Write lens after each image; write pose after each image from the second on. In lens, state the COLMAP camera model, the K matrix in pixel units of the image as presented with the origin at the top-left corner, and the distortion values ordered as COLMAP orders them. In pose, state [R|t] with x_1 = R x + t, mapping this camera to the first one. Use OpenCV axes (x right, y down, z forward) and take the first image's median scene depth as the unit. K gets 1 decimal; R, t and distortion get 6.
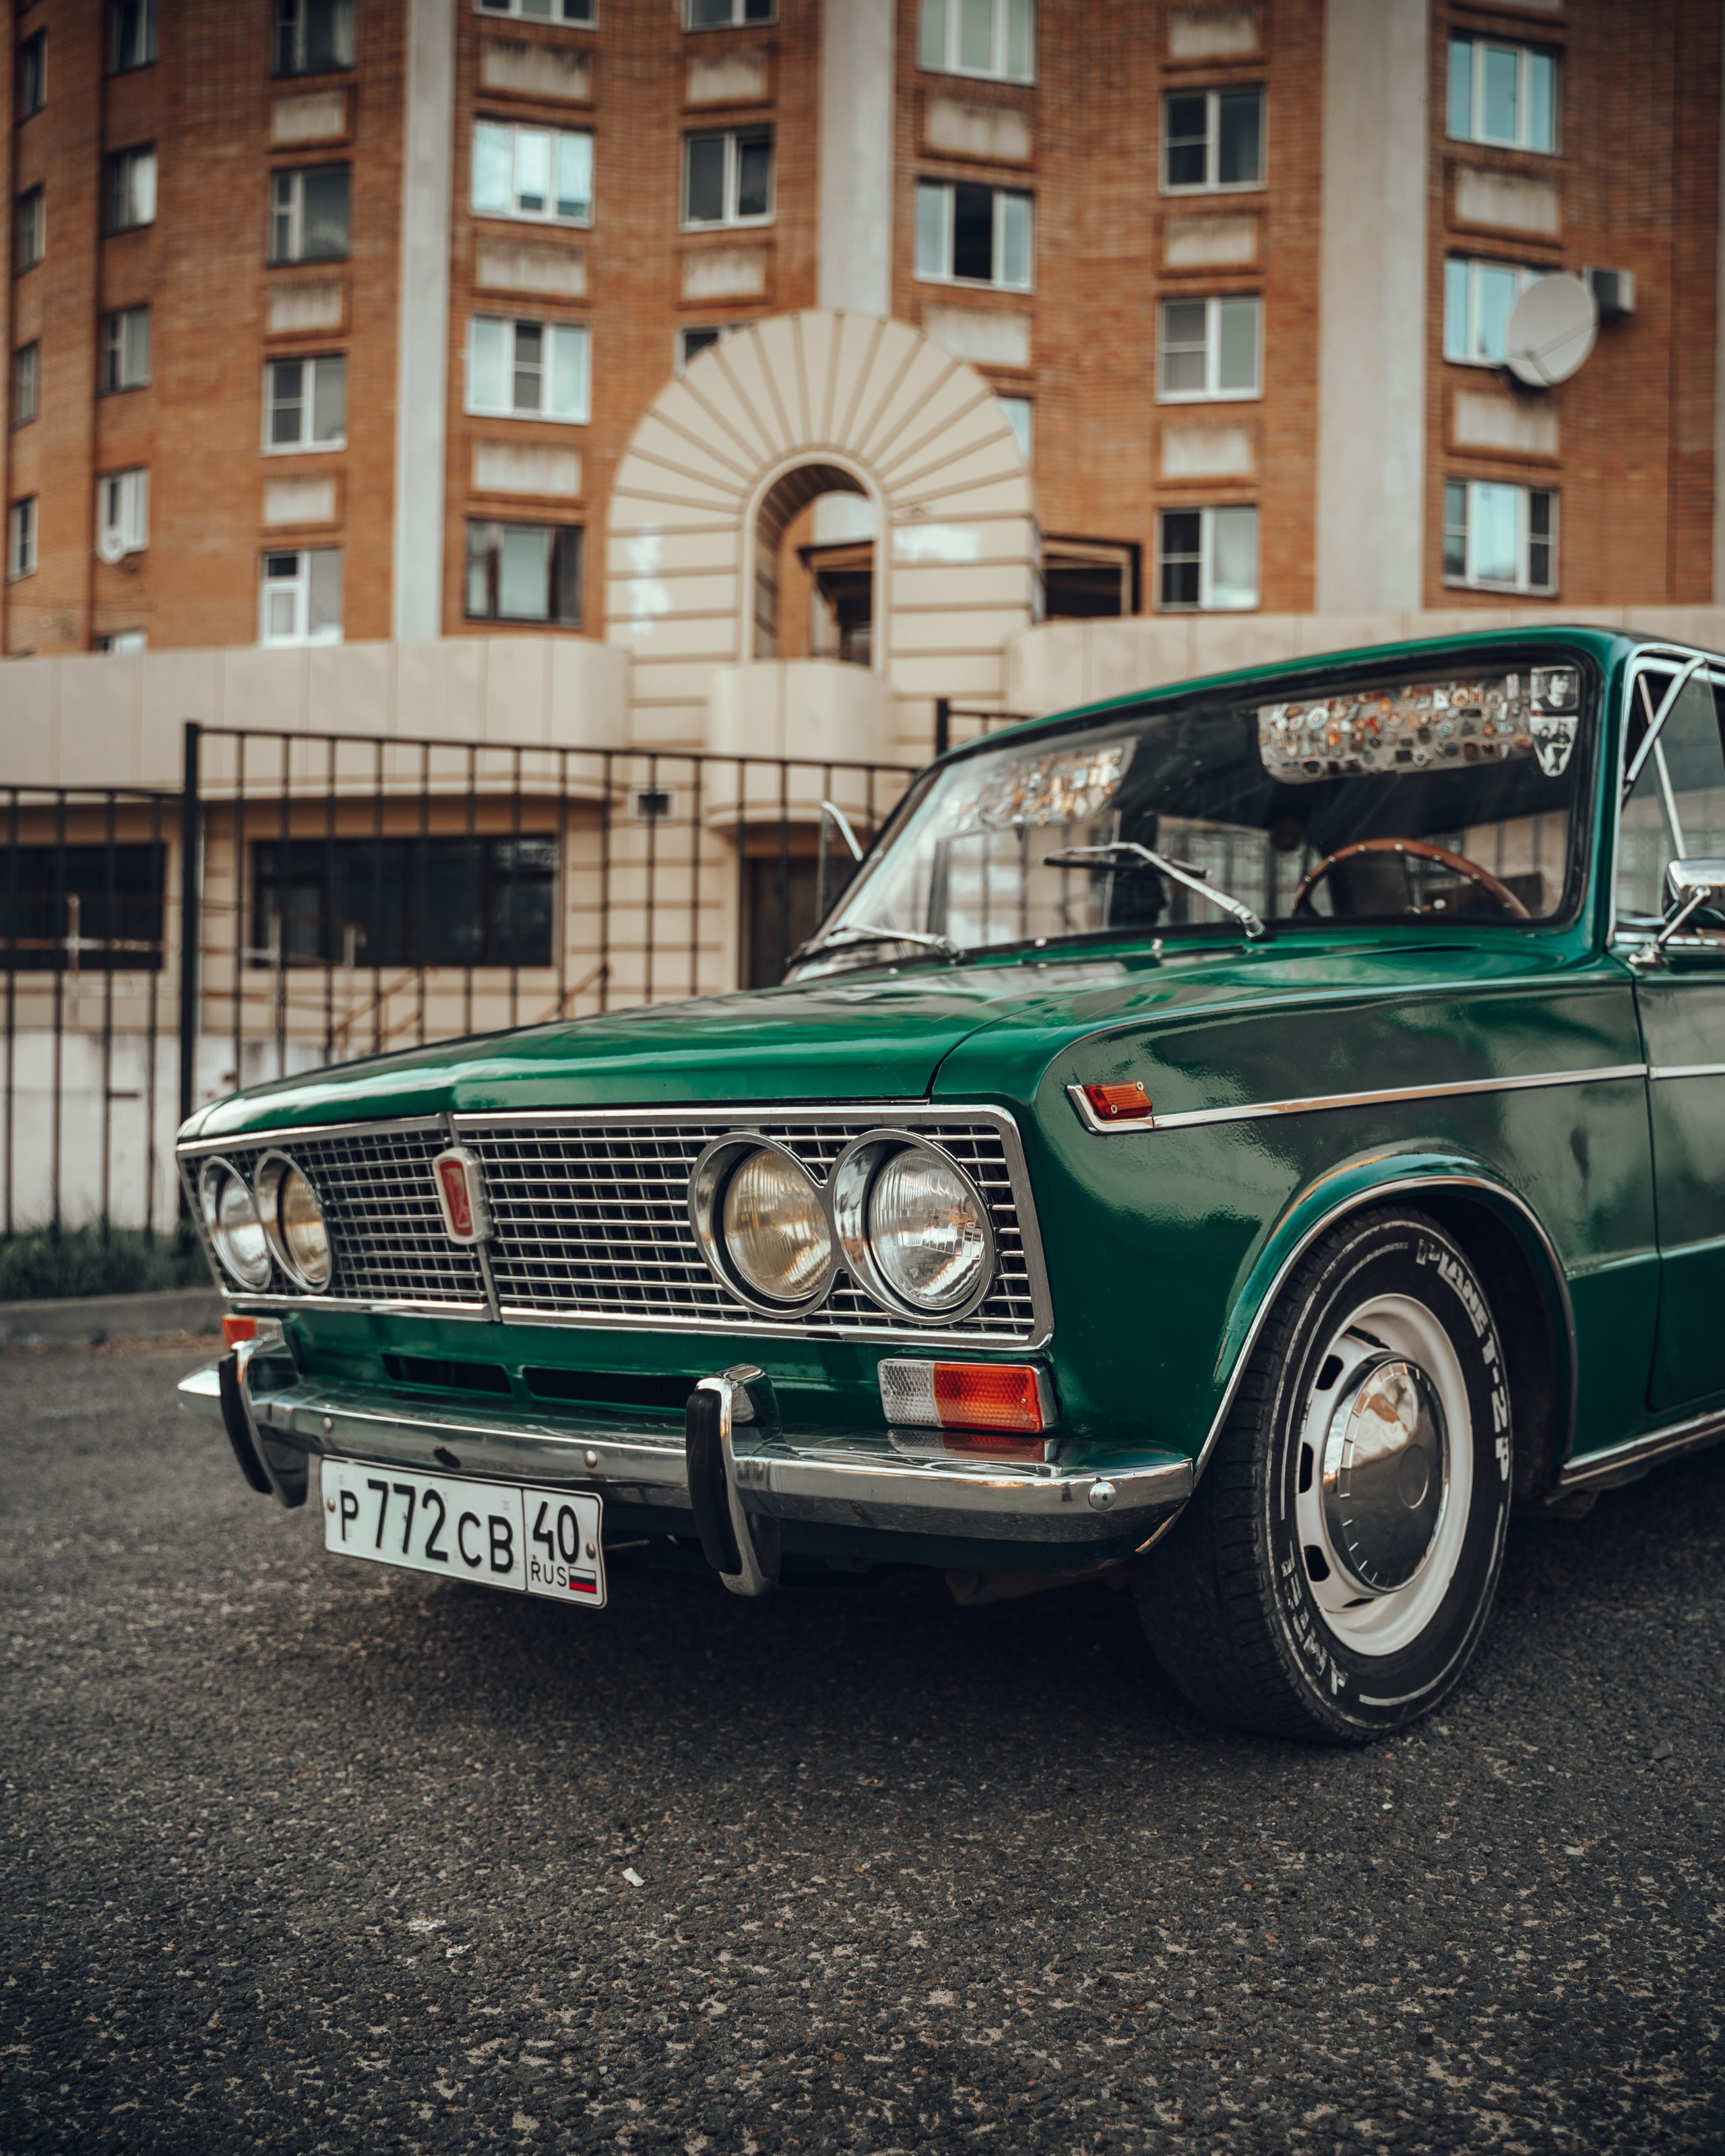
lens RADIAL K [[2183.6, 0, 859.2], [0, 2183.6, 1218.4], [0, 0, 1]] dist [-0.102246, -0.001430]
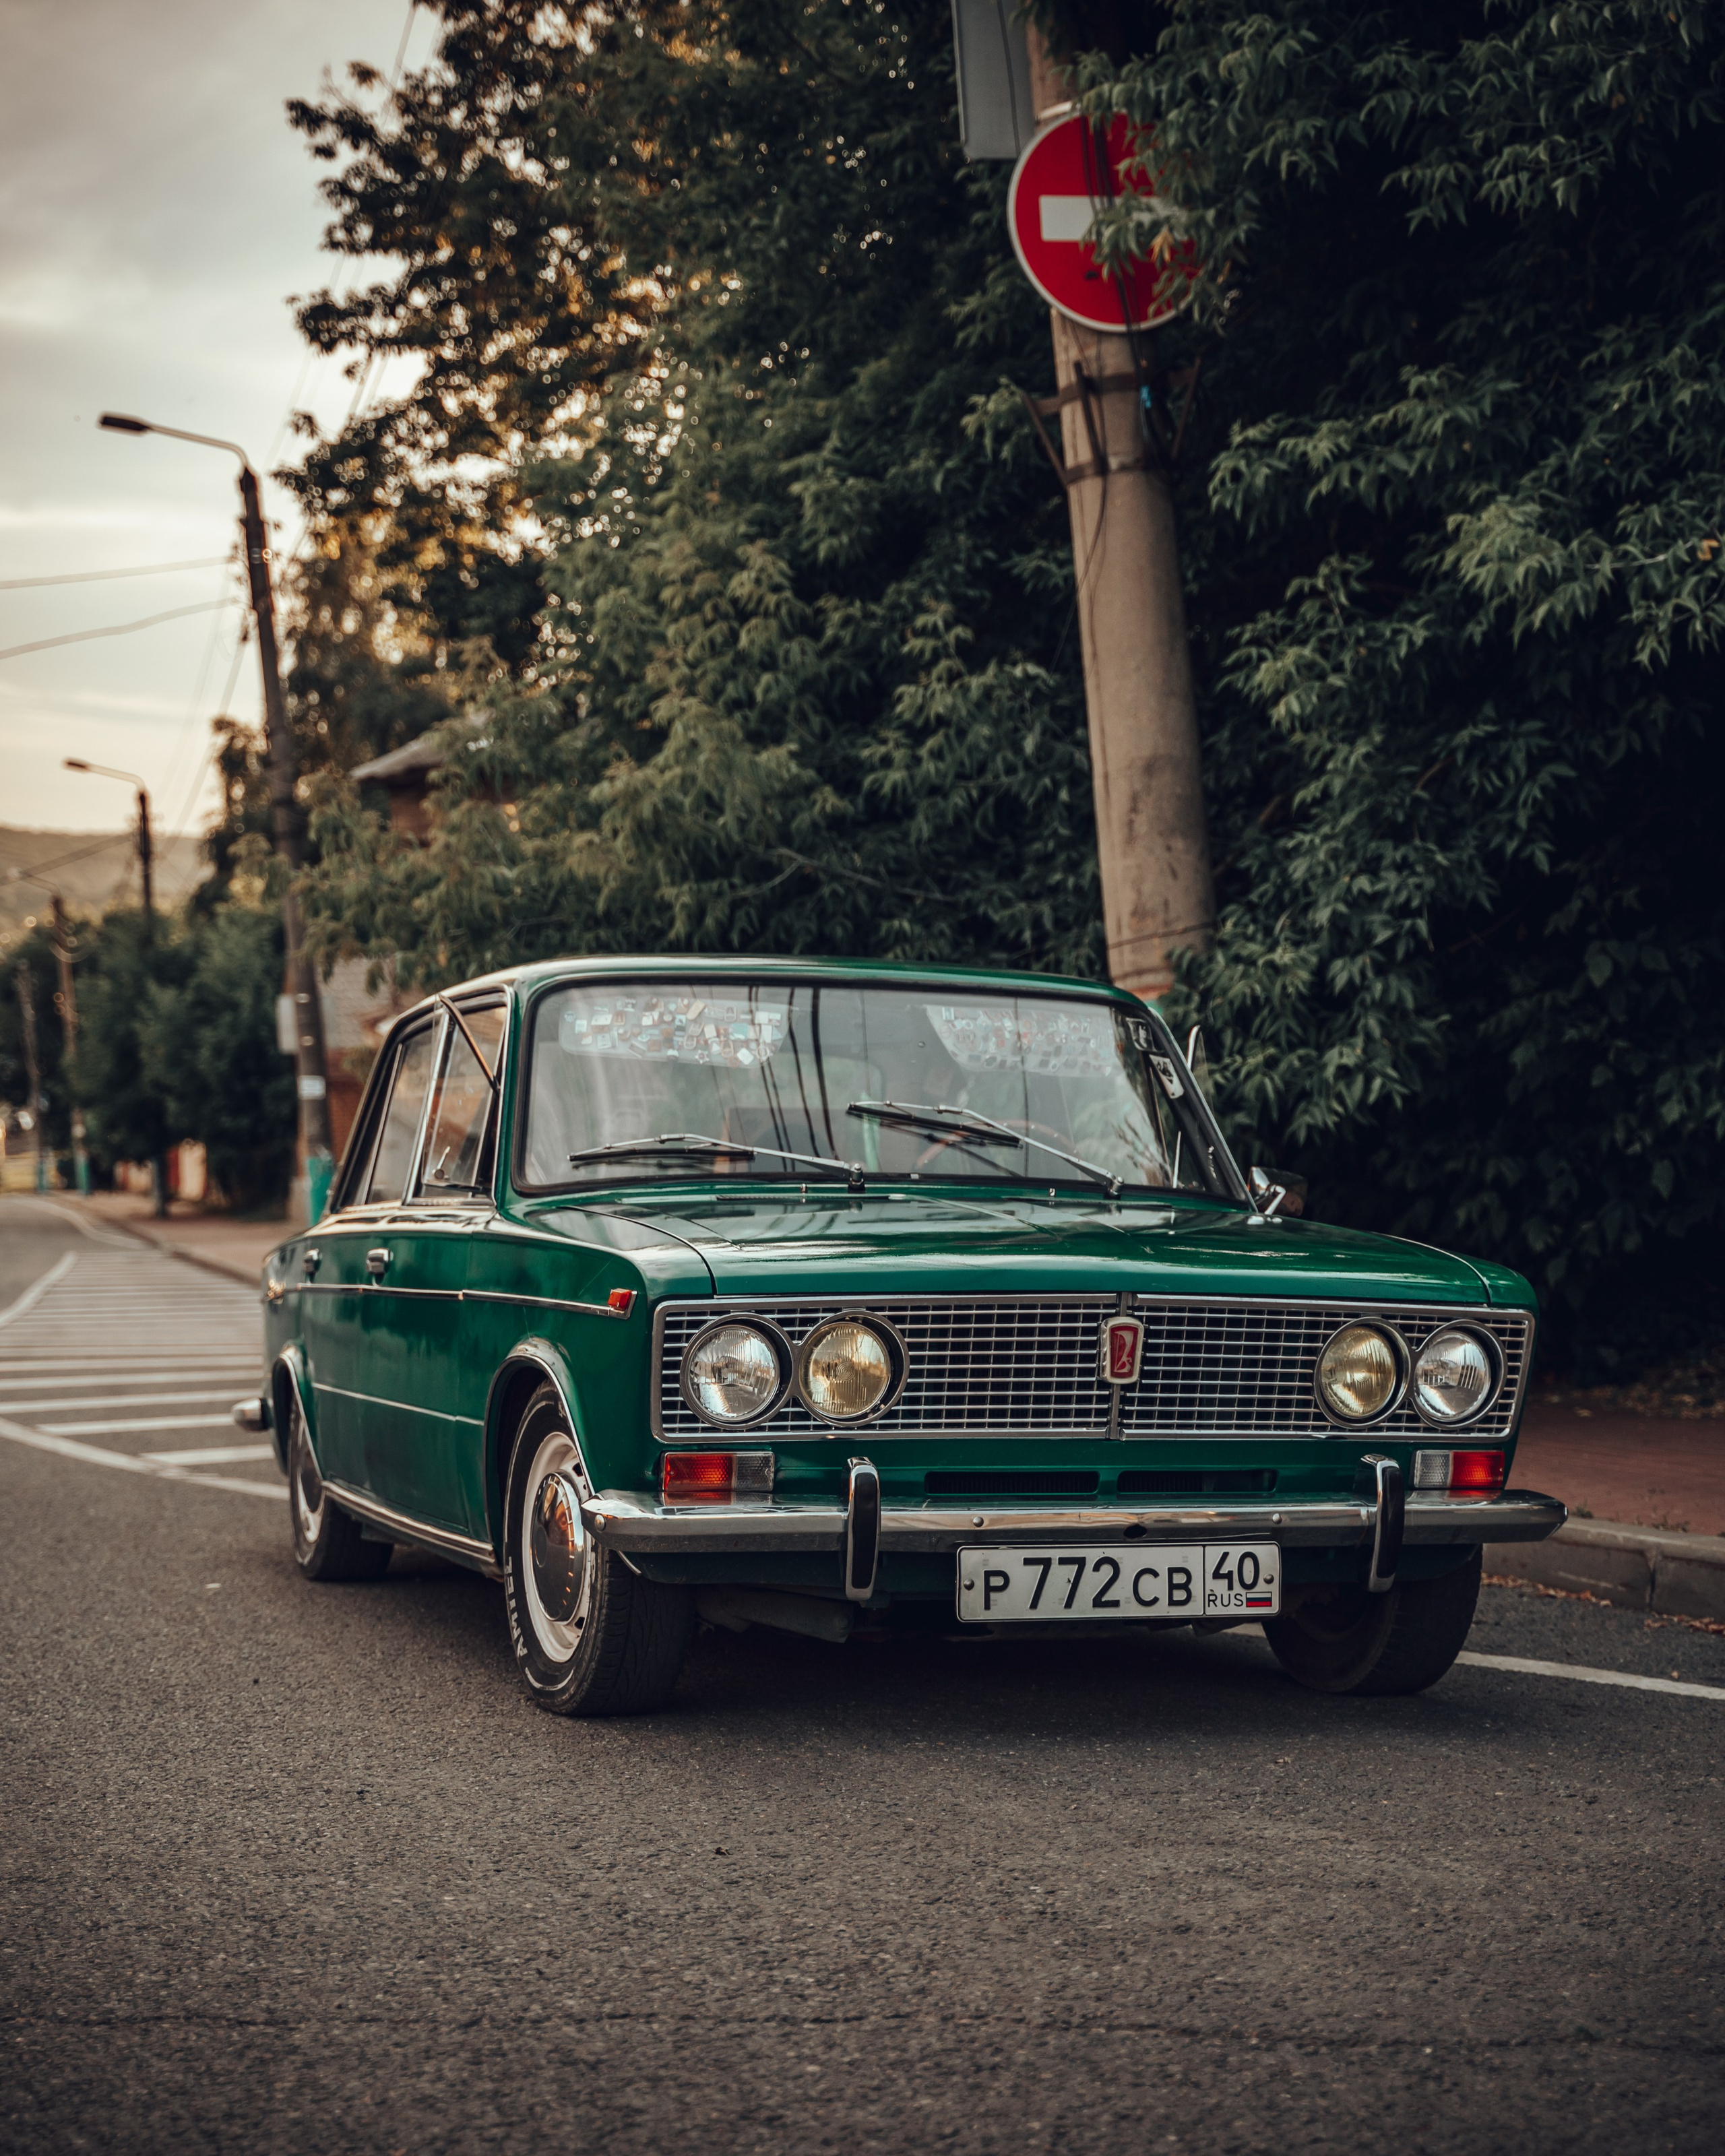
lens RADIAL K [[3713.4, 0, 849.4], [0, 3713.4, 1120.8], [0, 0, 1]] dist [-0.024595, -0.039549]
pose [[0.466082, 0.091190, 0.880030, -2.535290], [0.007808, 0.994211, -0.107157, 0.104177], [-0.884707, 0.056816, 0.462672, 0.010457]]
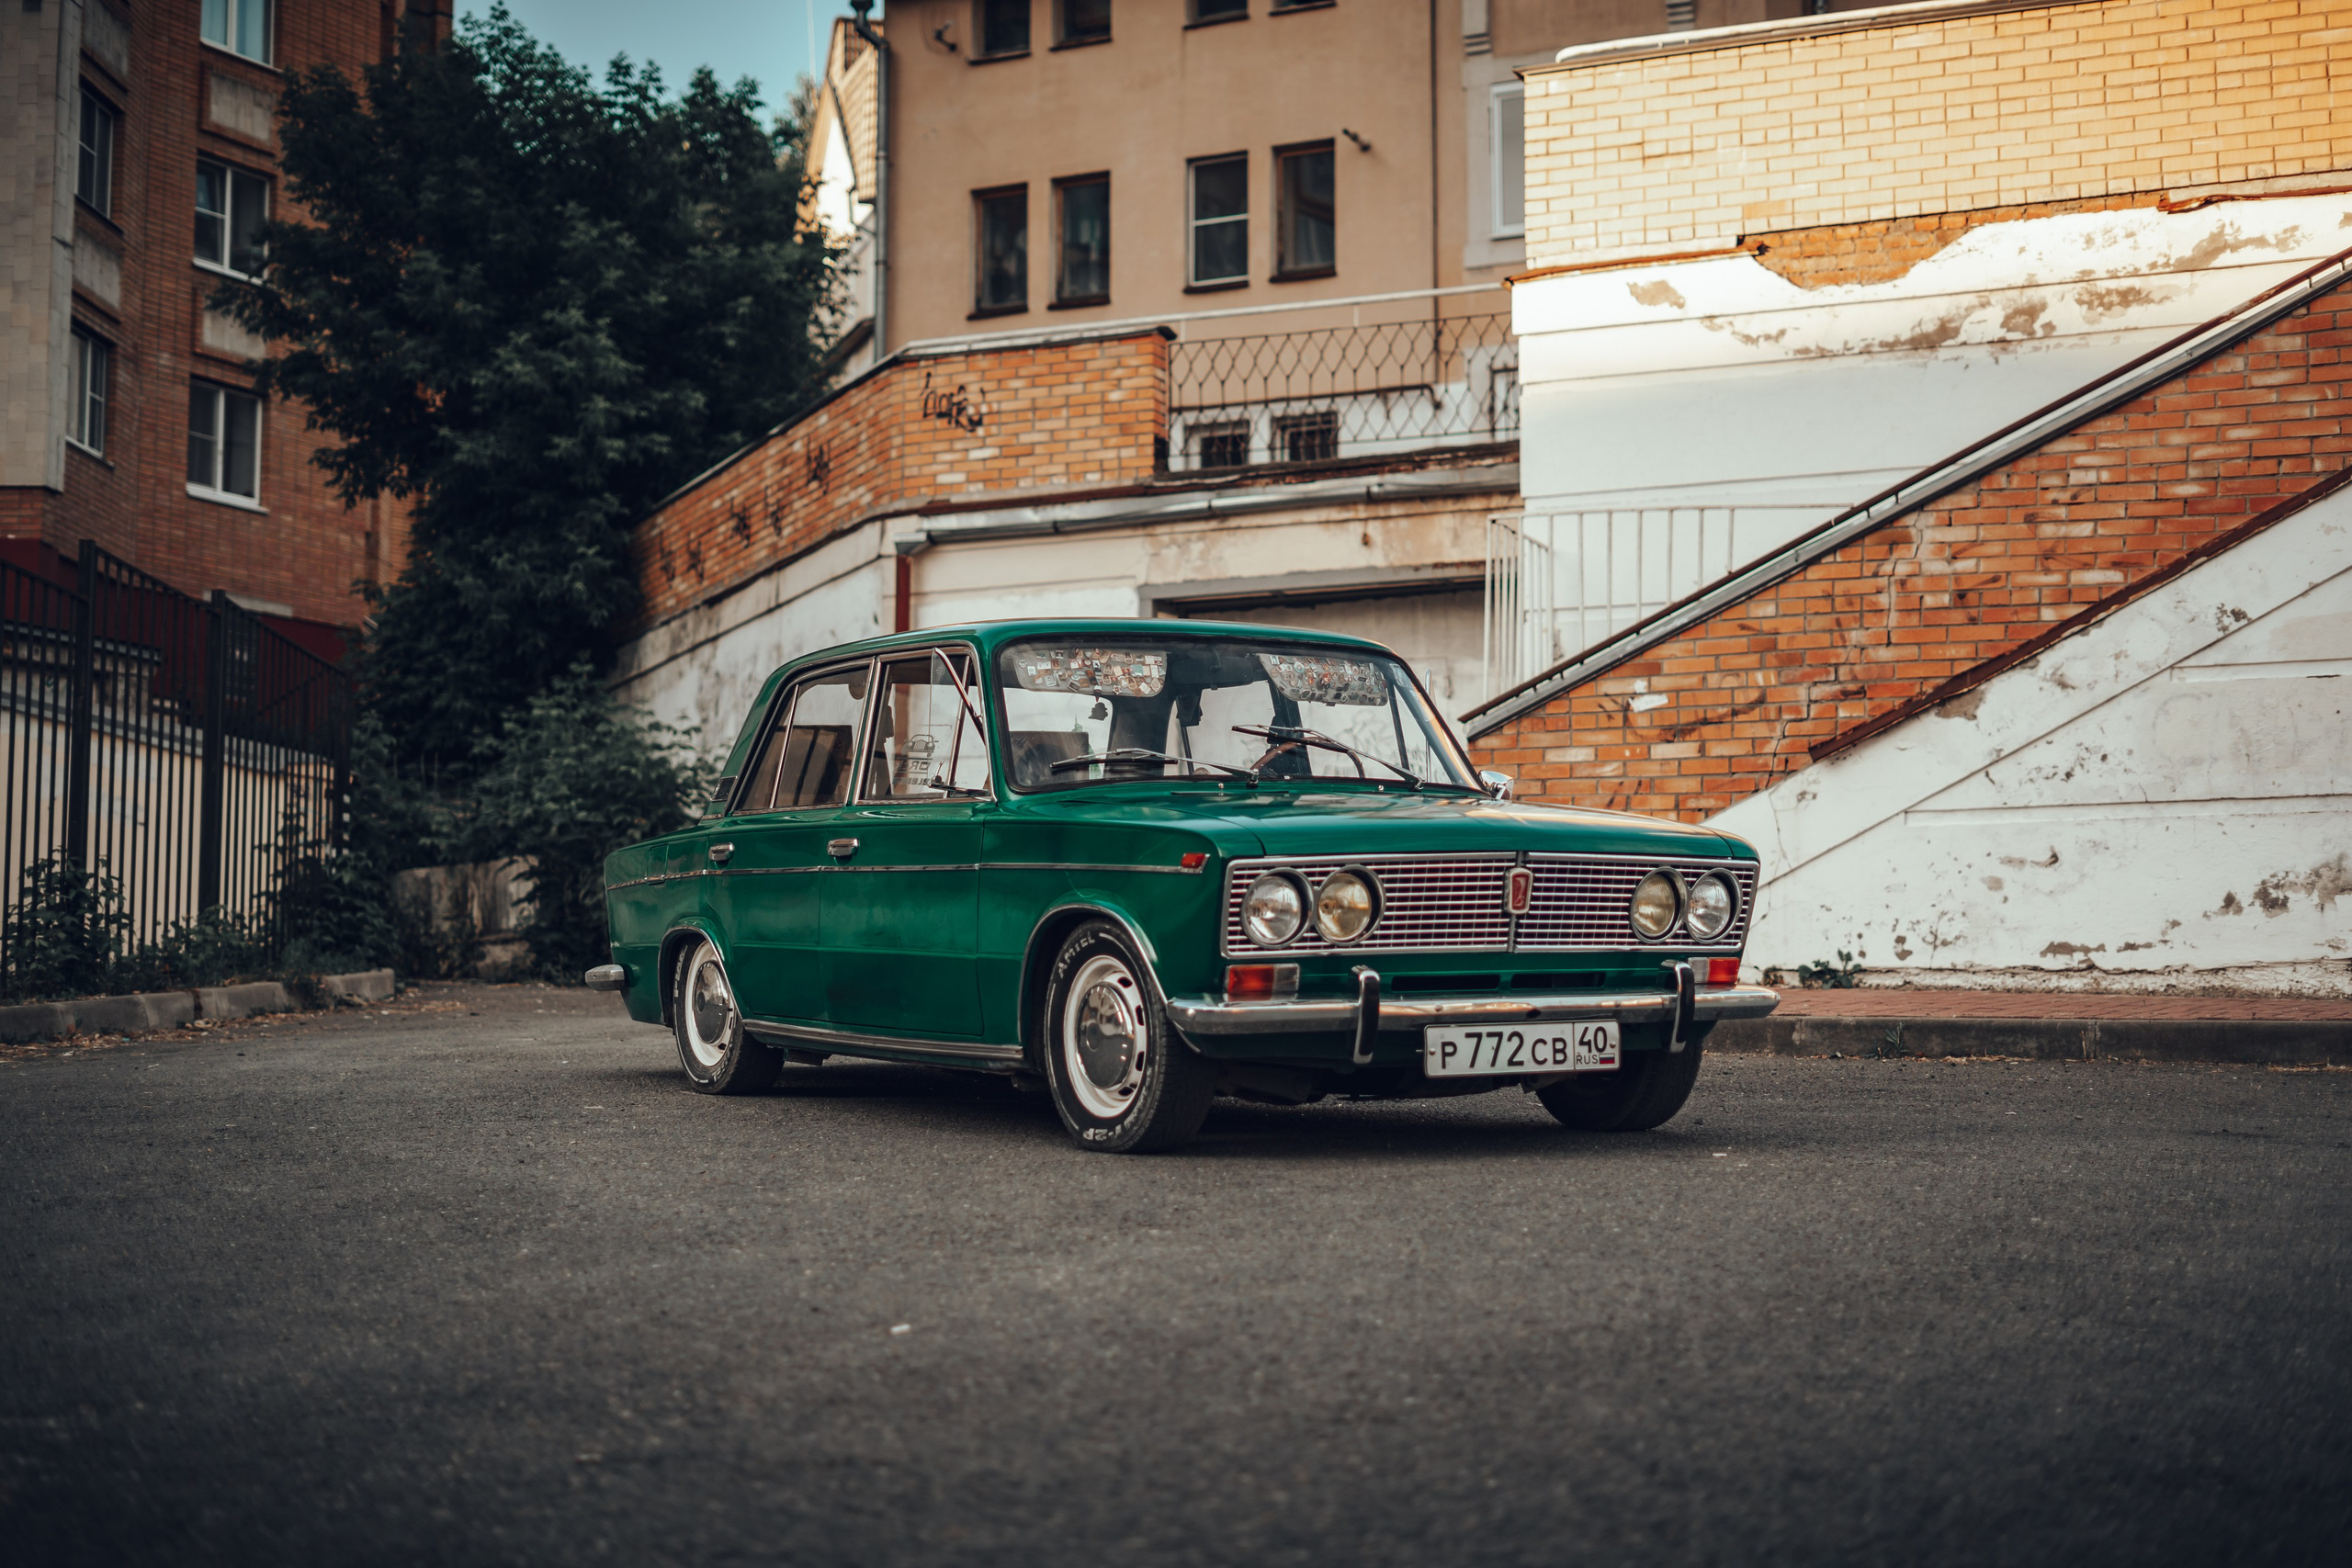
lens RADIAL K [[3373.2, 0, 1176.0], [0, 3373.2, 784.0], [0, 0, 1]] dist [-0.026410, -0.008611]
pose [[0.271528, 0.079930, 0.959106, -3.540047], [0.037904, 0.994884, -0.093643, 0.186393], [-0.961684, 0.061781, 0.267109, 0.453110]]
